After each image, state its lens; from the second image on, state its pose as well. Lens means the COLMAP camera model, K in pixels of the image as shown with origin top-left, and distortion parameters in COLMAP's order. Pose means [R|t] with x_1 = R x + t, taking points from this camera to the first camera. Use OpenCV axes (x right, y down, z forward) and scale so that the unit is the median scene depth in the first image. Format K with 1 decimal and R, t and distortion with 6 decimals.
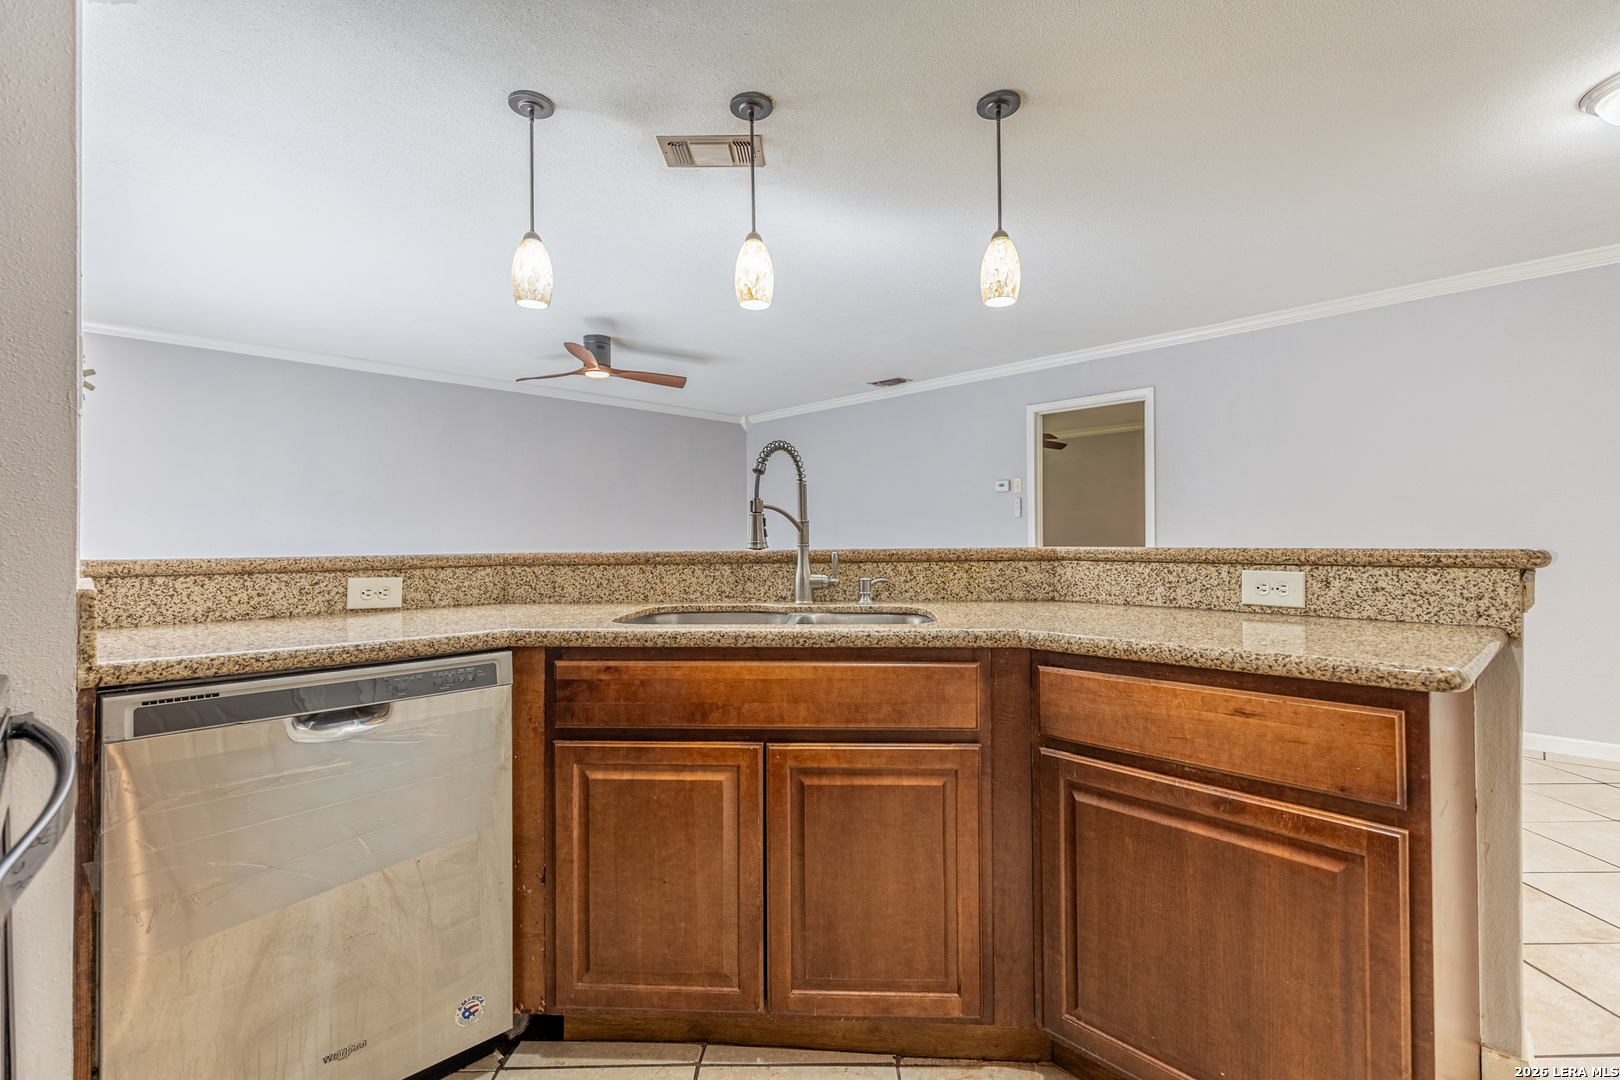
lens RADIAL K [[729.2, 0, 807.7], [0, 729.2, 530.9], [0, 0, 1]] dist [0.008721, -0.001423]
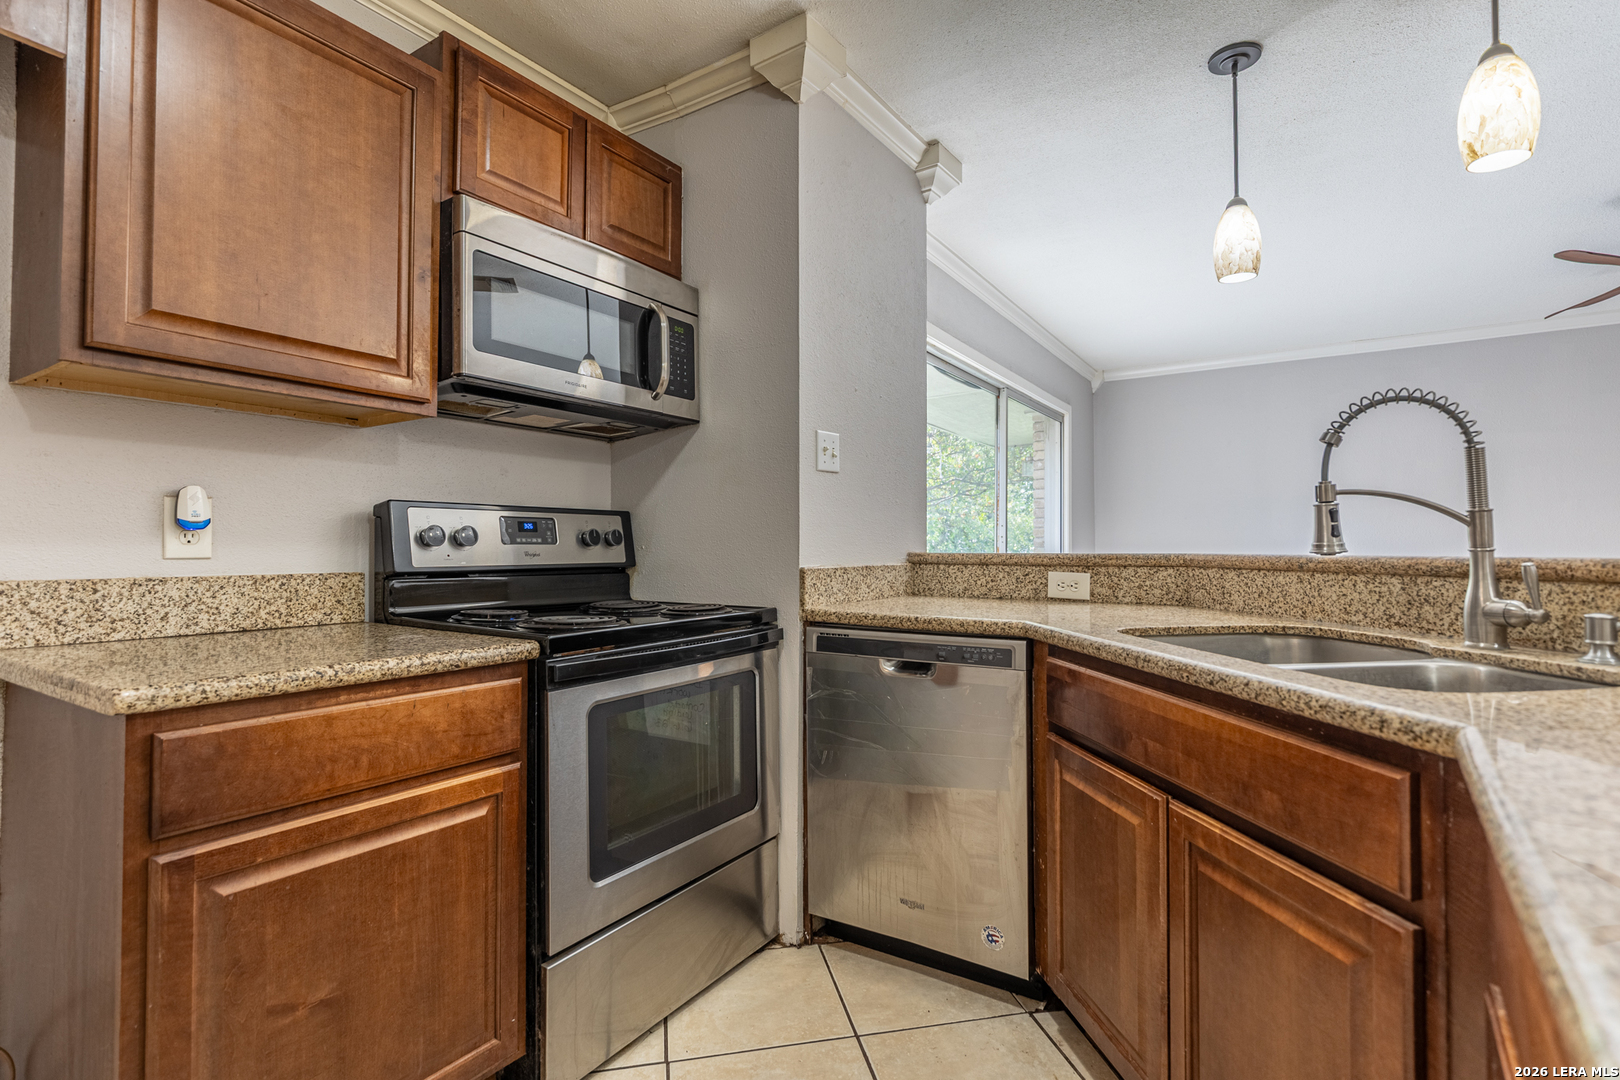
lens RADIAL K [[767.5, 0, 818.1], [0, 767.5, 531.9], [0, 0, 1]] dist [0.000533, -0.000261]
pose [[0.212122, -0.009839, -0.977194, 0.535460], [0.014656, 0.999869, -0.006885, 0.001624], [0.977133, -0.012861, 0.212239, 0.358104]]
